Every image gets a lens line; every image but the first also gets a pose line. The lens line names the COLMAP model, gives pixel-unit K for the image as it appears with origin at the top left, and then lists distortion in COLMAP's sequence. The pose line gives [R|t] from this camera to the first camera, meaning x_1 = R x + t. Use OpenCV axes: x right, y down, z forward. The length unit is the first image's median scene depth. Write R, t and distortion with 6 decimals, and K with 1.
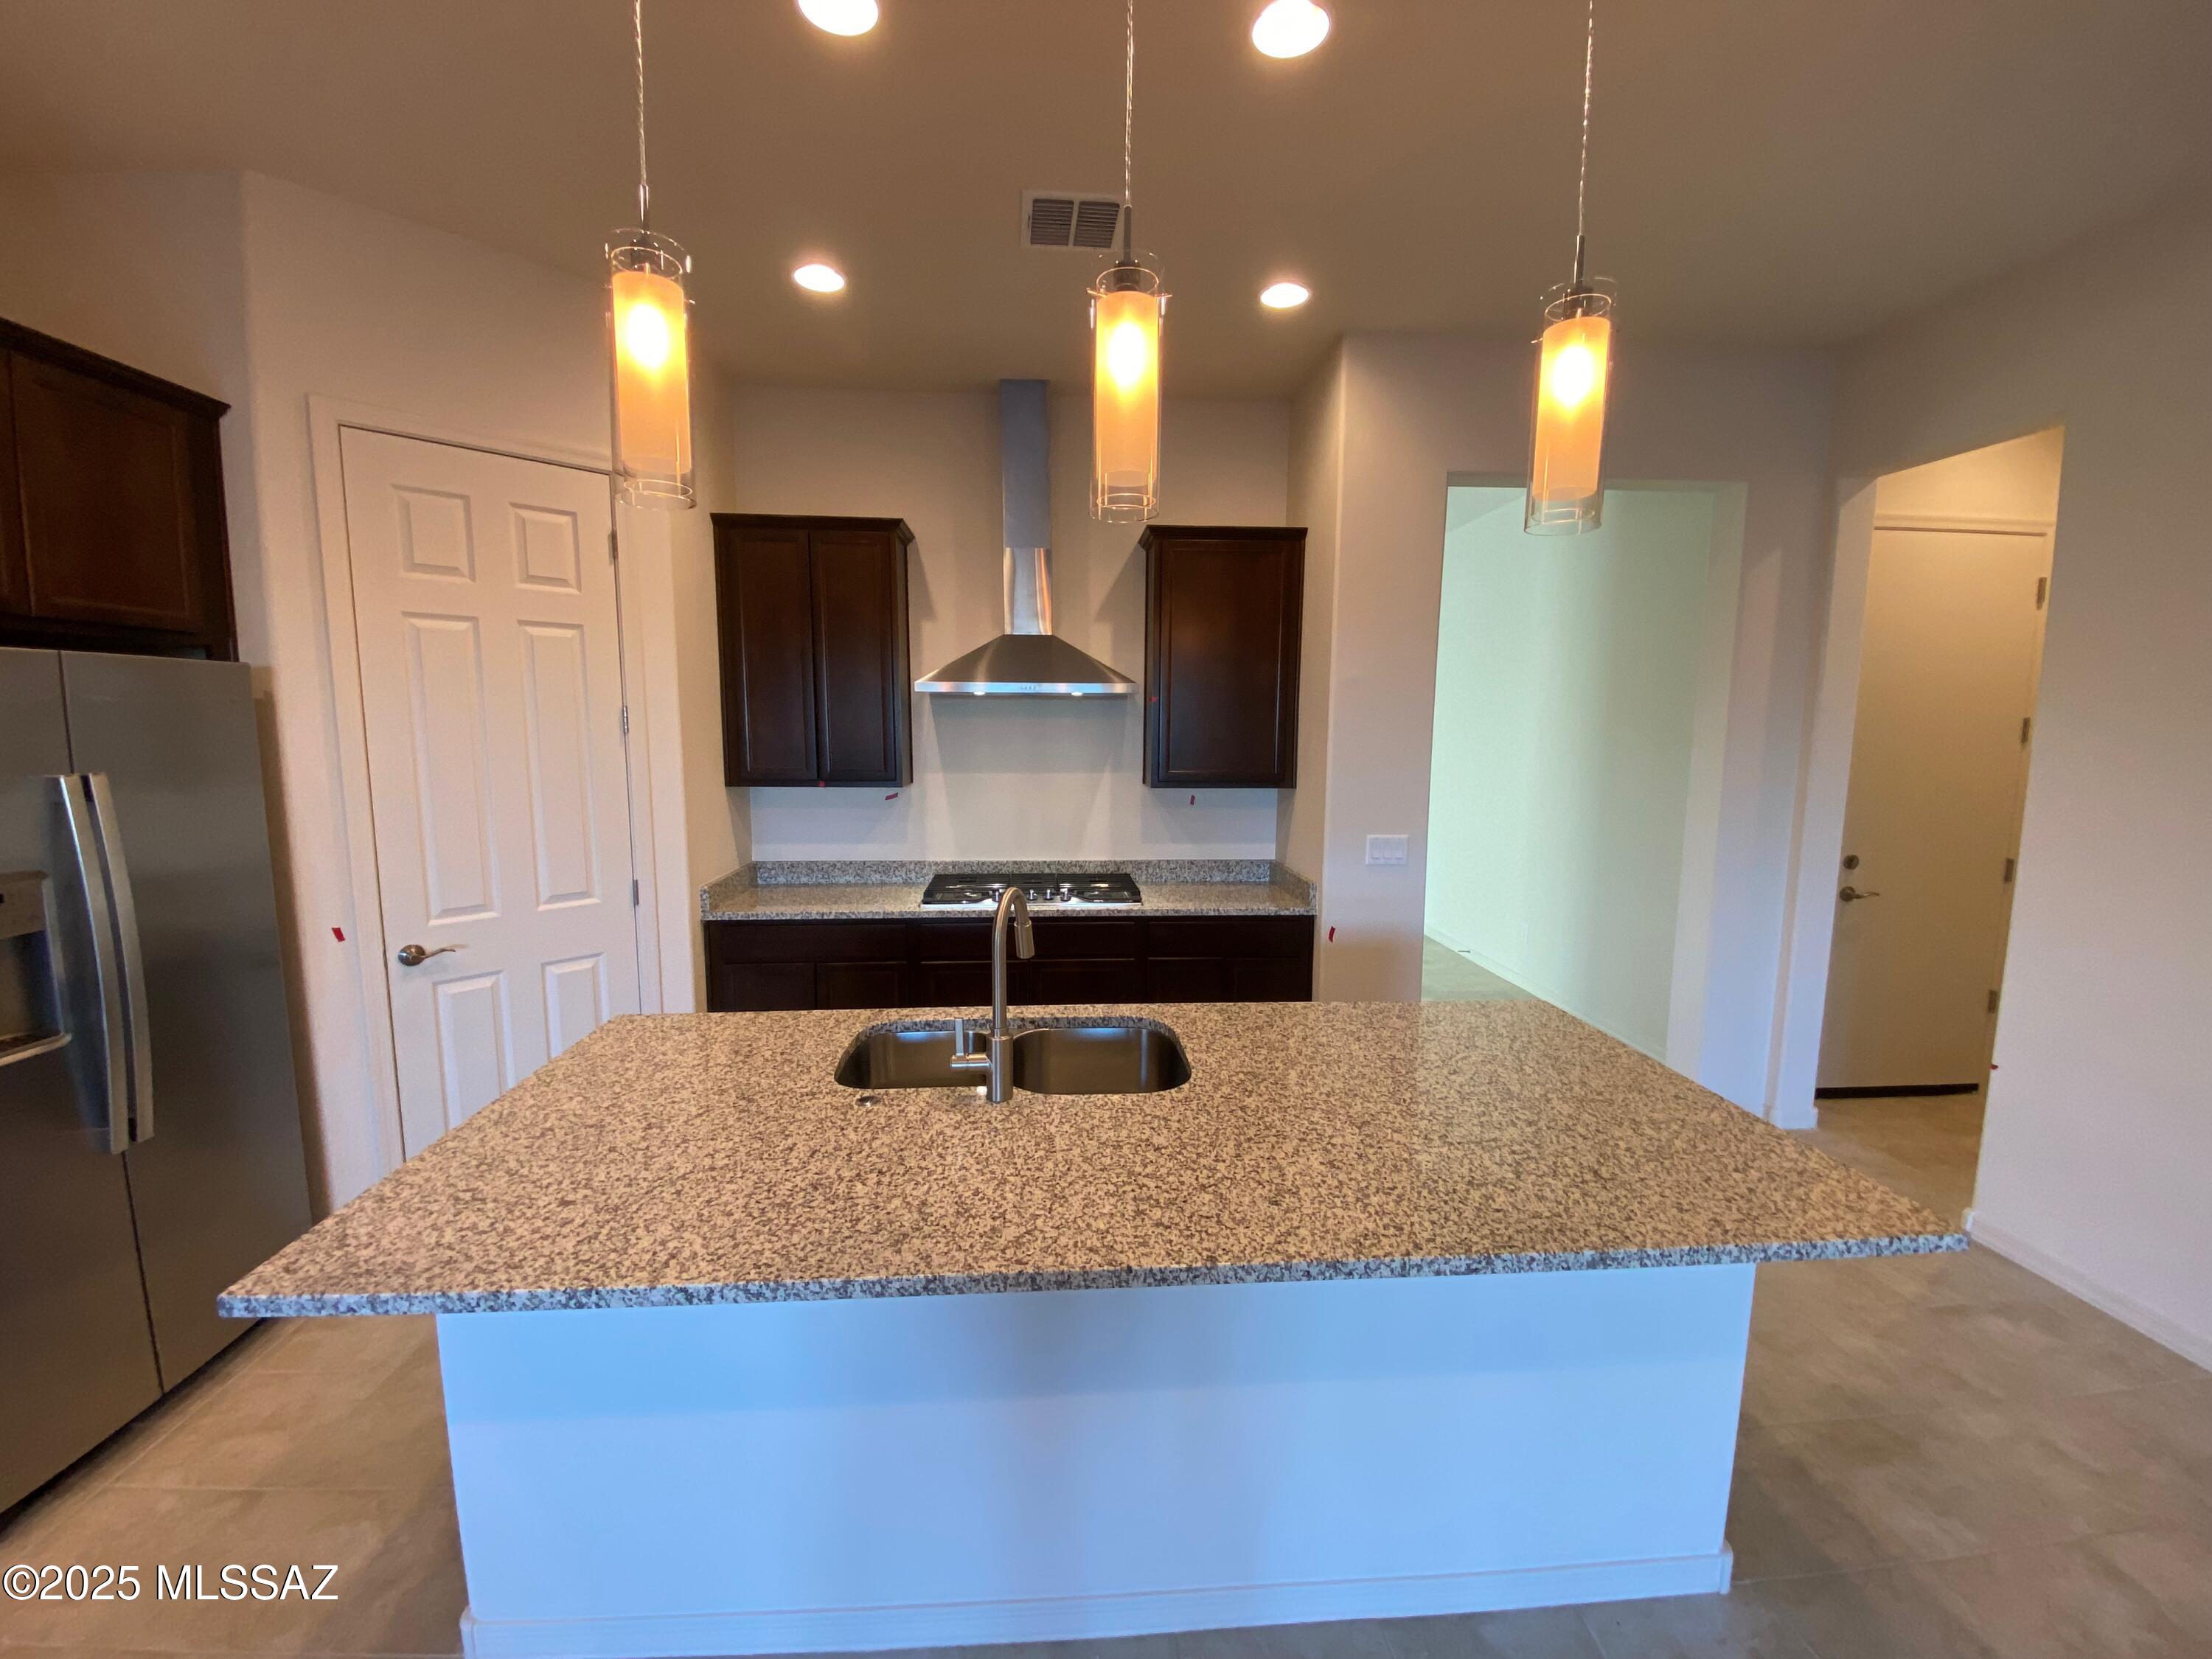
lens RADIAL K [[890.1, 0, 1108.3], [0, 890.1, 832.3], [0, 0, 1]] dist [-0.036142, -0.002425]
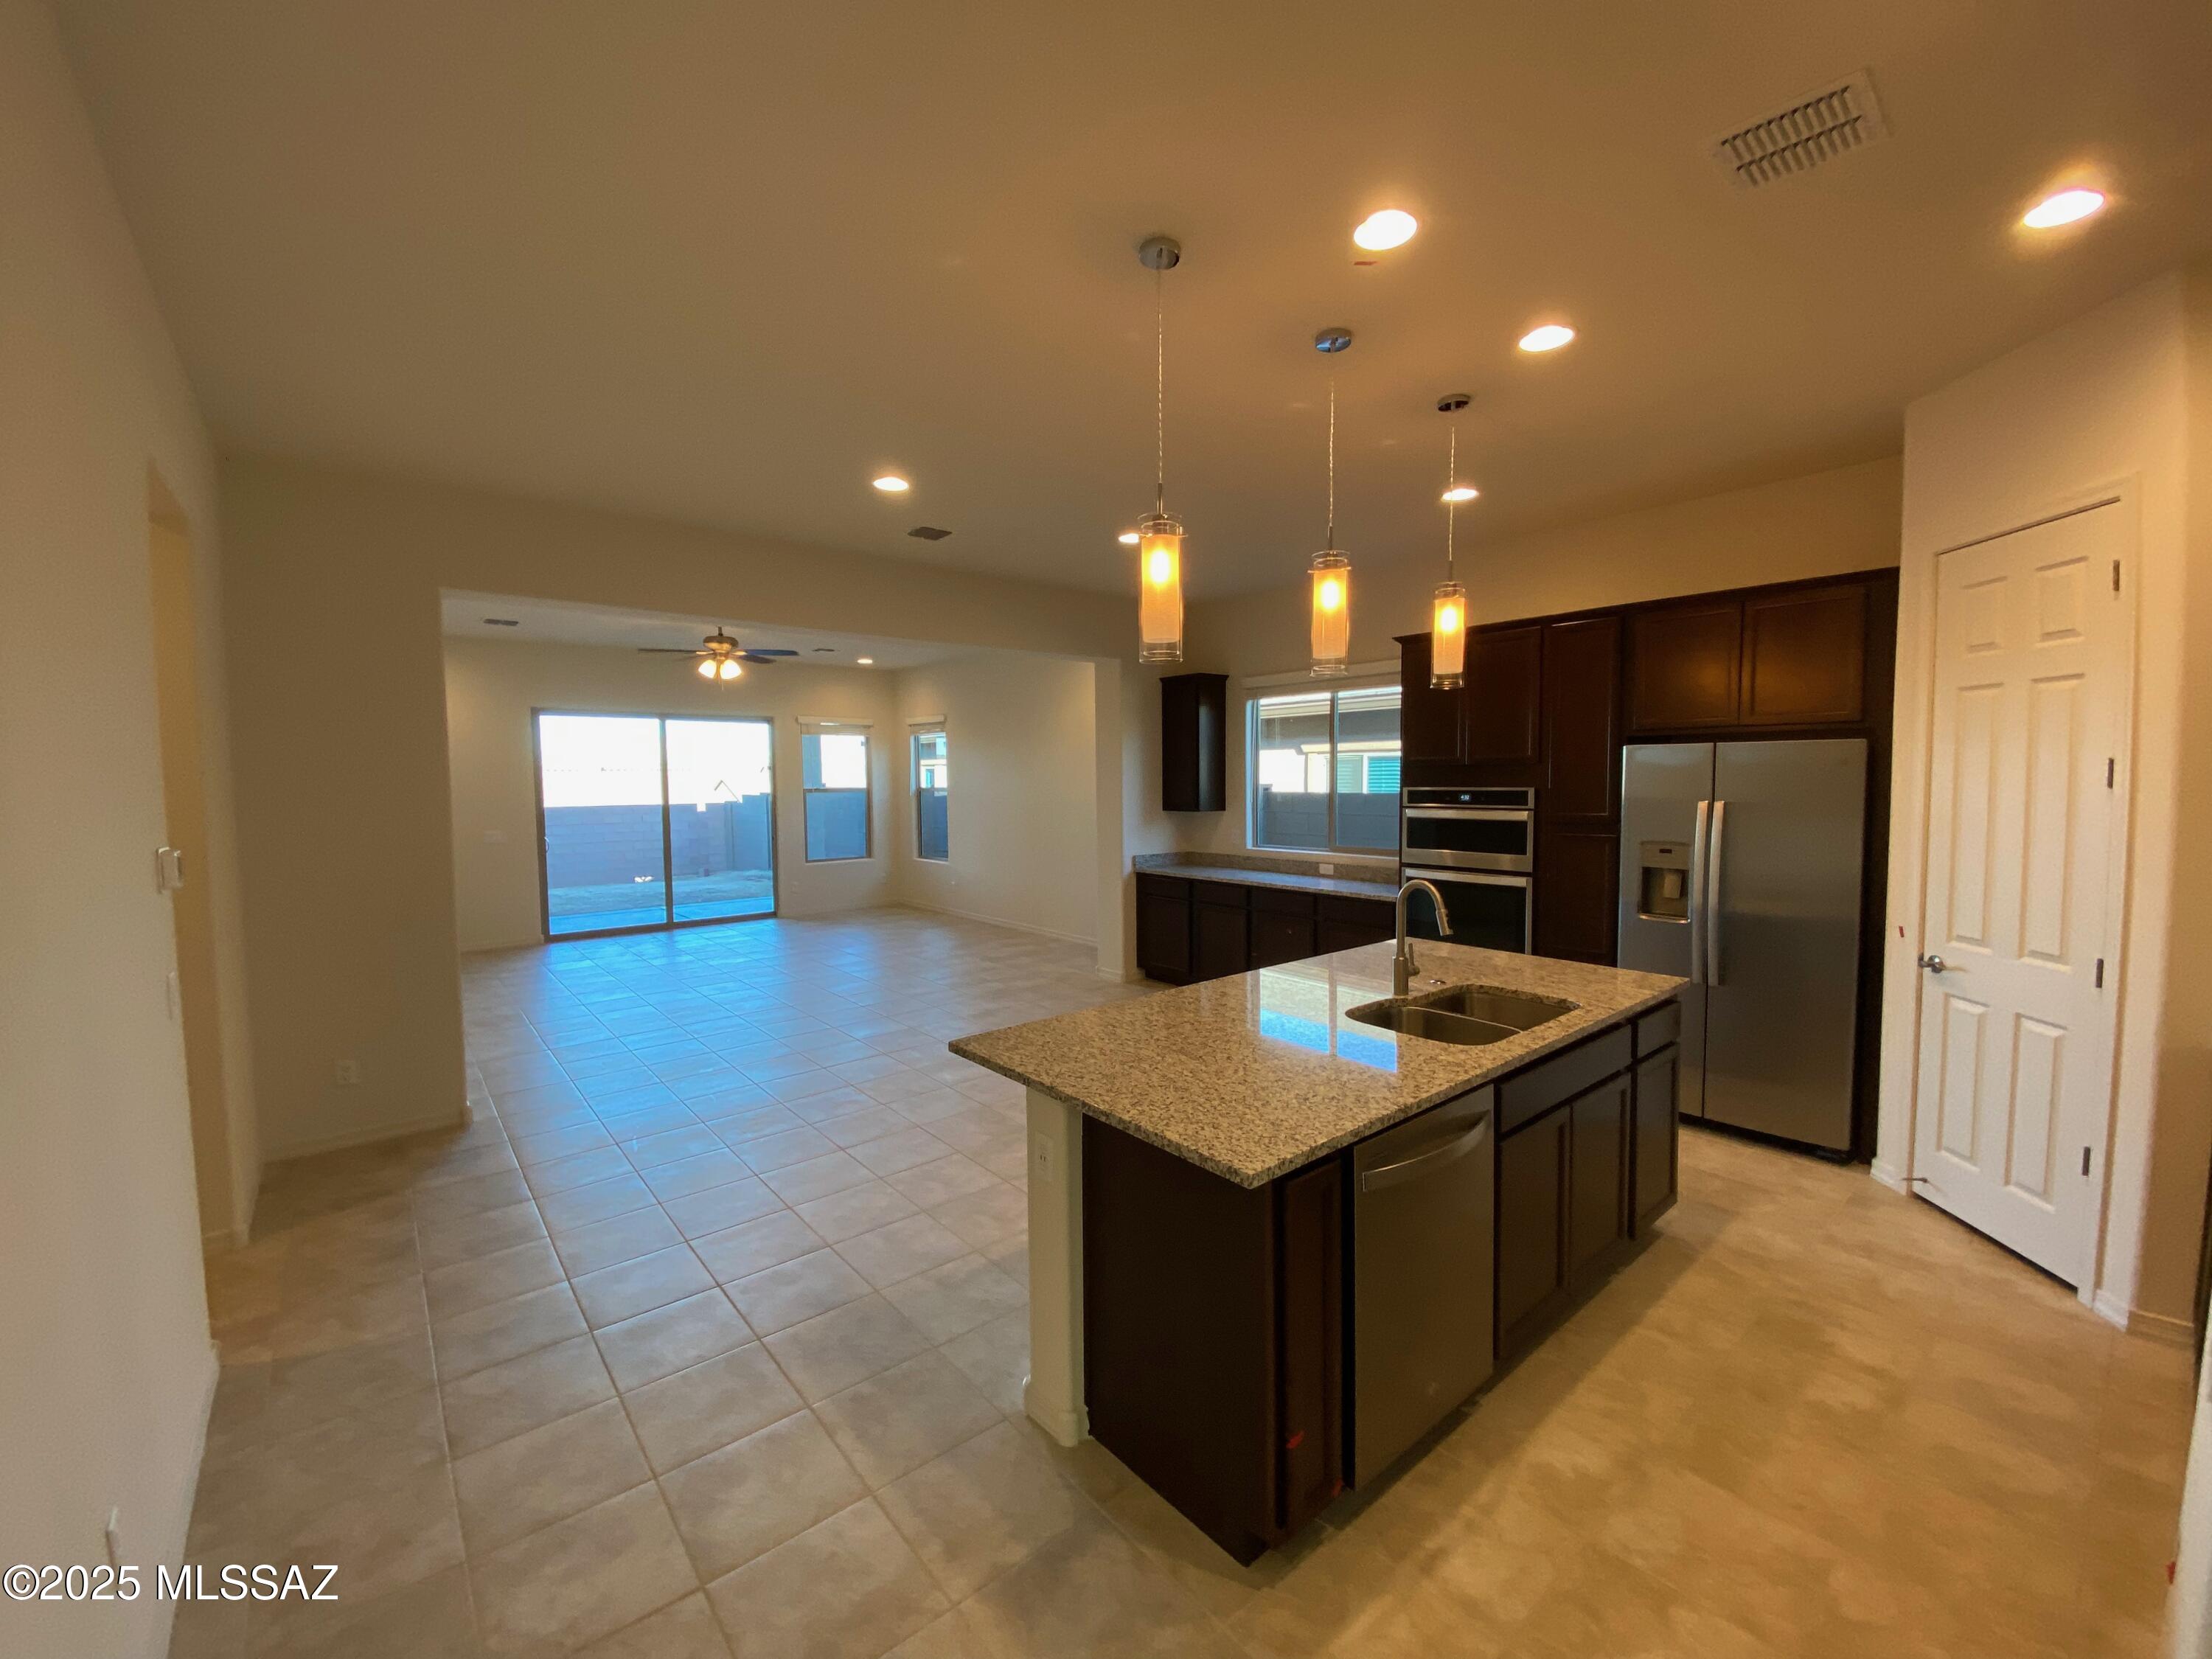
lens RADIAL K [[890.1, 0, 1100.1], [0, 890.1, 827.1], [0, 0, 1]] dist [-0.036142, -0.002425]
pose [[-0.810675, 0.042070, -0.583984, 1.149782], [-0.060475, 0.986064, 0.154986, -0.224916], [0.582365, 0.160960, -0.796833, 1.667438]]
